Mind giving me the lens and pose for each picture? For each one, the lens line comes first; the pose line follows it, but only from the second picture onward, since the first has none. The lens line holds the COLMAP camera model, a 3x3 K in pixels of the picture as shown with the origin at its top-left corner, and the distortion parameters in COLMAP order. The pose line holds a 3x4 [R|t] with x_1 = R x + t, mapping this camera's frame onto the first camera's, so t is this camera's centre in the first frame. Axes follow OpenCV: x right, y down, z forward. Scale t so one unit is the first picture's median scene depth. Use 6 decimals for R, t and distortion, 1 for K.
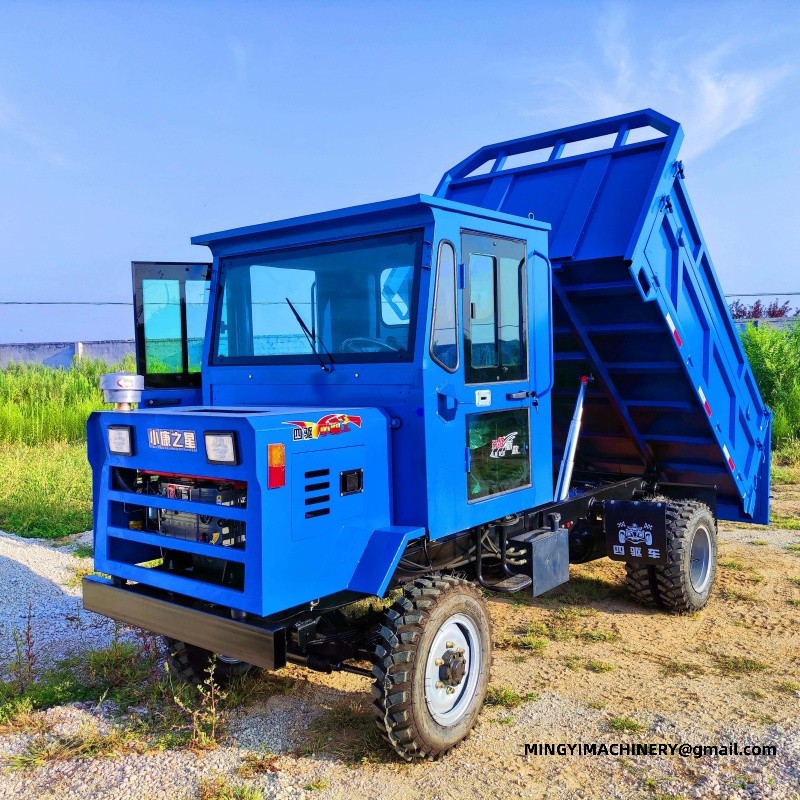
lens RADIAL K [[811.0, 0, 403.8], [0, 811.0, 399.6], [0, 0, 1]] dist [0.021636, 0.000000]
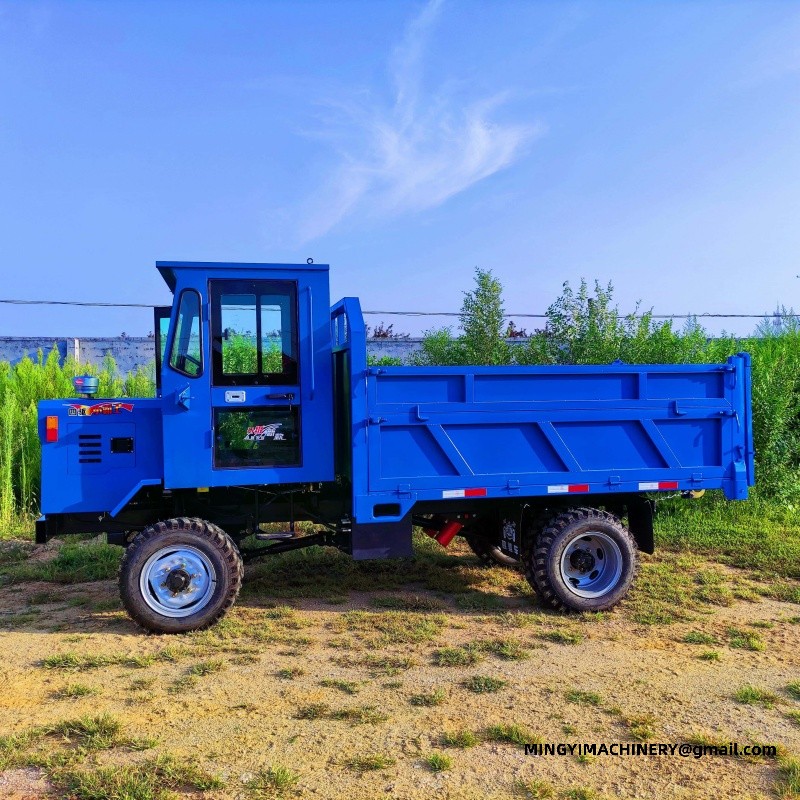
lens RADIAL K [[811.0, 0, 401.6], [0, 811.0, 395.7], [0, 0, 1]] dist [0.021636, 0.000000]
pose [[0.781293, 0.025086, -0.623660, 1.139303], [-0.037149, 0.999290, -0.006343, -0.005062], [0.623058, 0.028124, 0.781670, 0.070849]]
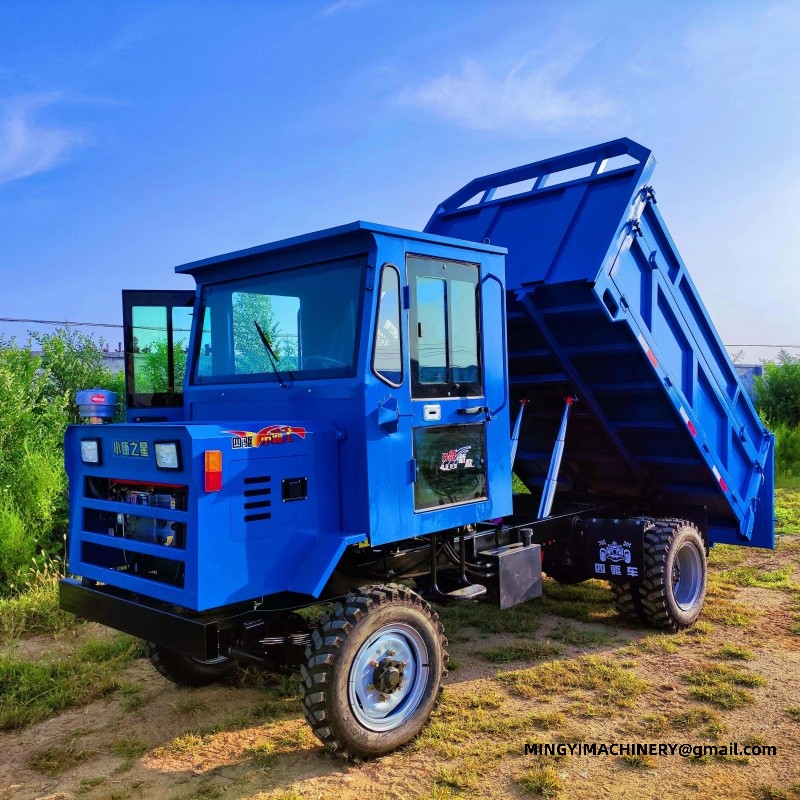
lens RADIAL K [[811.0, 0, 402.3], [0, 811.0, 395.4], [0, 0, 1]] dist [0.021636, 0.000000]
pose [[0.996921, -0.005108, -0.078247, 0.134341], [0.001456, 0.998910, -0.046661, 0.023649], [0.078400, 0.046404, 0.995841, -0.049398]]
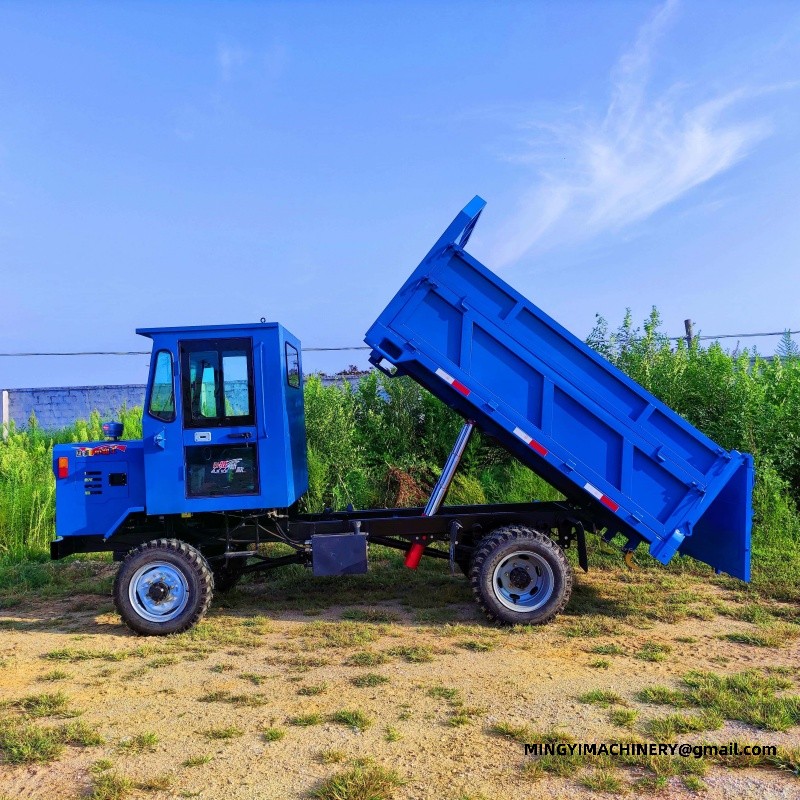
lens RADIAL K [[811.0, 0, 404.9], [0, 811.0, 397.2], [0, 0, 1]] dist [0.021636, 0.000000]
pose [[0.637466, -0.026334, -0.770028, 1.579452], [-0.005068, 0.999251, -0.038370, -0.020709], [0.770462, 0.028362, 0.636855, 0.230842]]
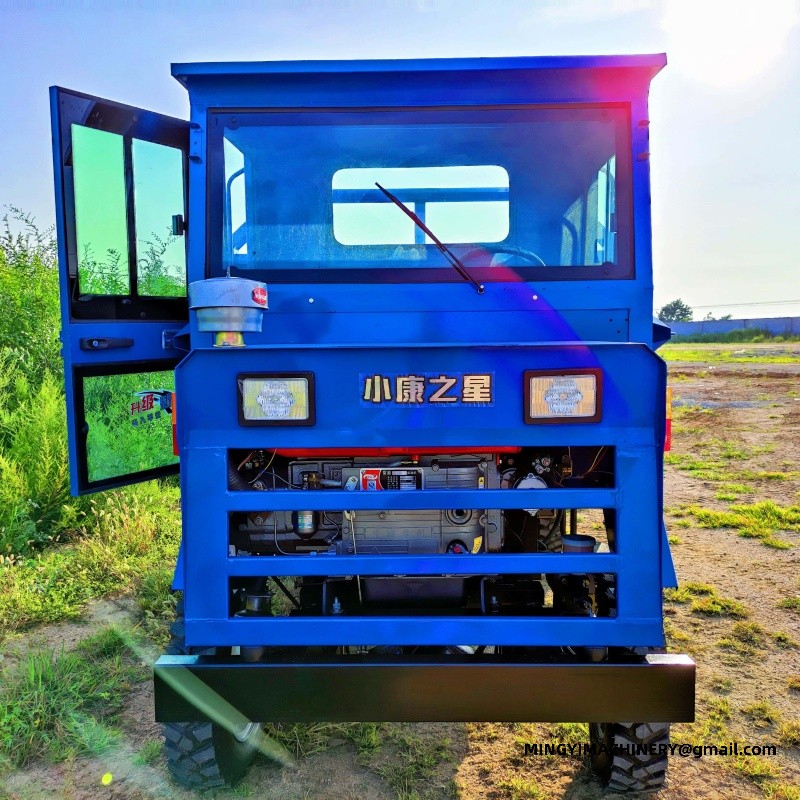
lens RADIAL K [[811.0, 0, 402.0], [0, 811.0, 404.4], [0, 0, 1]] dist [0.021636, 0.000000]
pose [[0.794193, -0.046750, 0.605865, -0.541397], [0.019503, 0.998484, 0.051481, 0.023947], [-0.607353, -0.029069, 0.793900, 0.447890]]
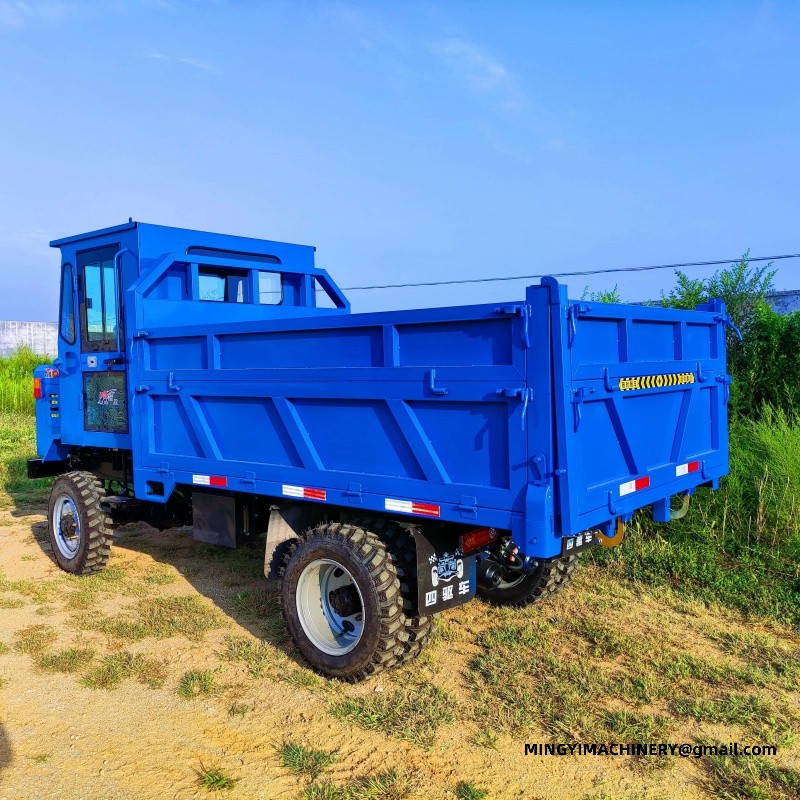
lens RADIAL K [[811.0, 0, 406.7], [0, 811.0, 407.9], [0, 0, 1]] dist [0.021636, 0.000000]
pose [[-0.035740, 0.078594, -0.996266, 1.475551], [-0.030136, 0.996365, 0.079683, -0.050776], [0.998907, 0.032872, -0.033242, 1.535158]]
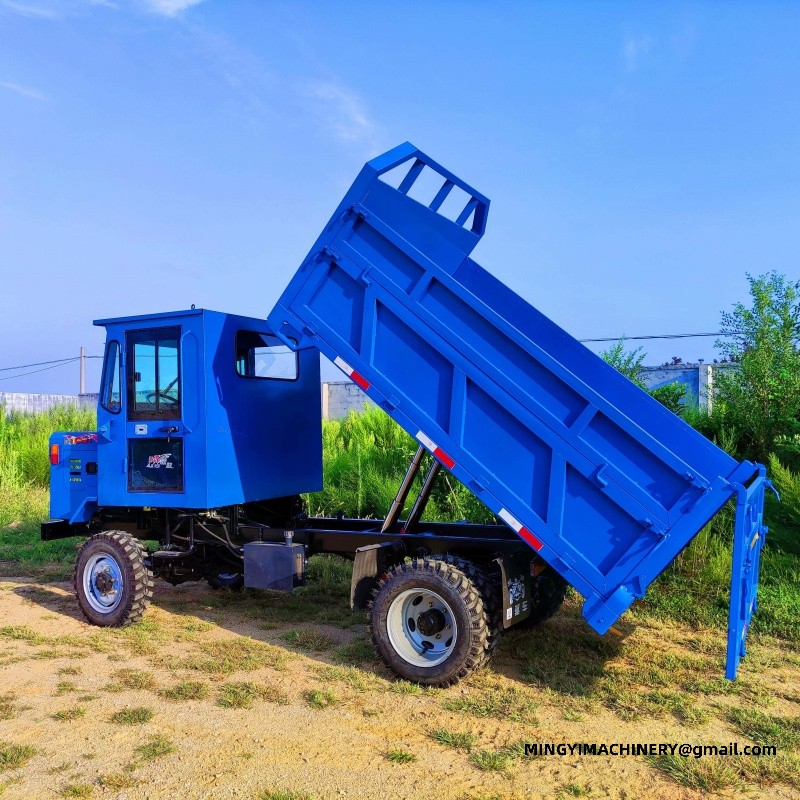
lens RADIAL K [[811.0, 0, 406.4], [0, 811.0, 396.3], [0, 0, 1]] dist [0.021636, 0.000000]
pose [[0.186777, -0.016039, -0.982271, 1.716508], [-0.033371, 0.999186, -0.022661, -0.047327], [0.981835, 0.037012, 0.186089, 1.150900]]
